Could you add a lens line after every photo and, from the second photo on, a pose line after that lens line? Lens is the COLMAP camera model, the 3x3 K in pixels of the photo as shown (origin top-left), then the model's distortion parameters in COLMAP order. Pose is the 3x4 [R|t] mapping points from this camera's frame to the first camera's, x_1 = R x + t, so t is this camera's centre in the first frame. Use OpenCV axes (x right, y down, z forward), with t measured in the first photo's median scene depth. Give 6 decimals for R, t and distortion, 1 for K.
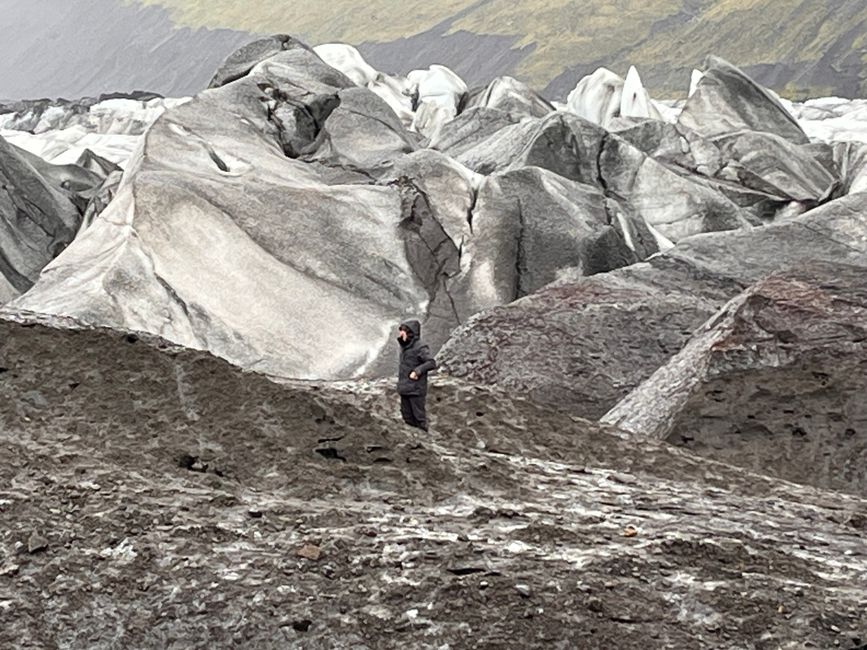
lens RADIAL K [[3745.6, 0, 433.7], [0, 3745.6, 325.0], [0, 0, 1]] dist [0.383862, 0.000000]
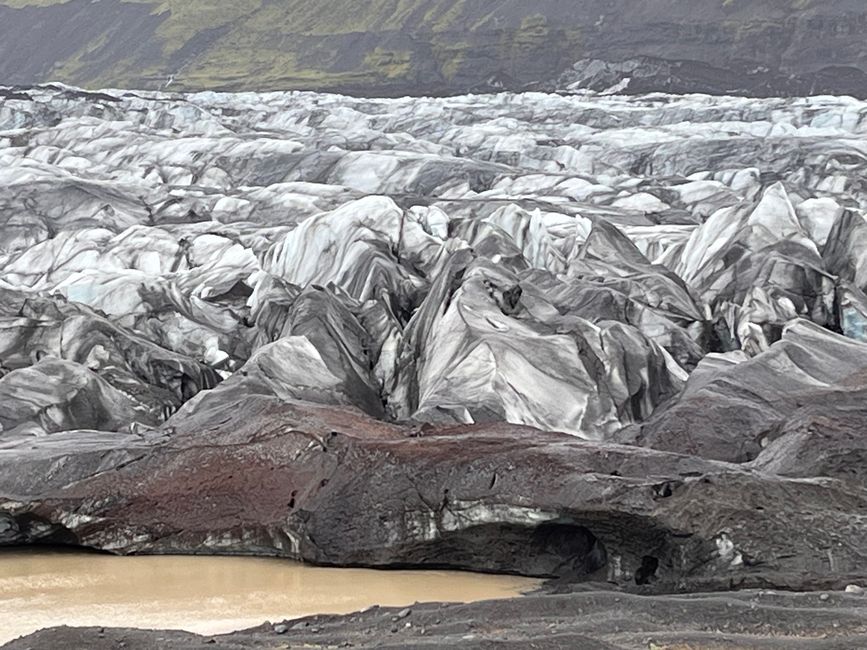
lens RADIAL K [[3745.6, 0, 433.4], [0, 3745.6, 324.9], [0, 0, 1]] dist [0.383862, 0.000000]
pose [[0.986530, -0.018503, 0.162528, -0.486254], [0.010626, 0.998732, 0.049204, -0.161452], [-0.163232, -0.046814, 0.985476, -1.380024]]
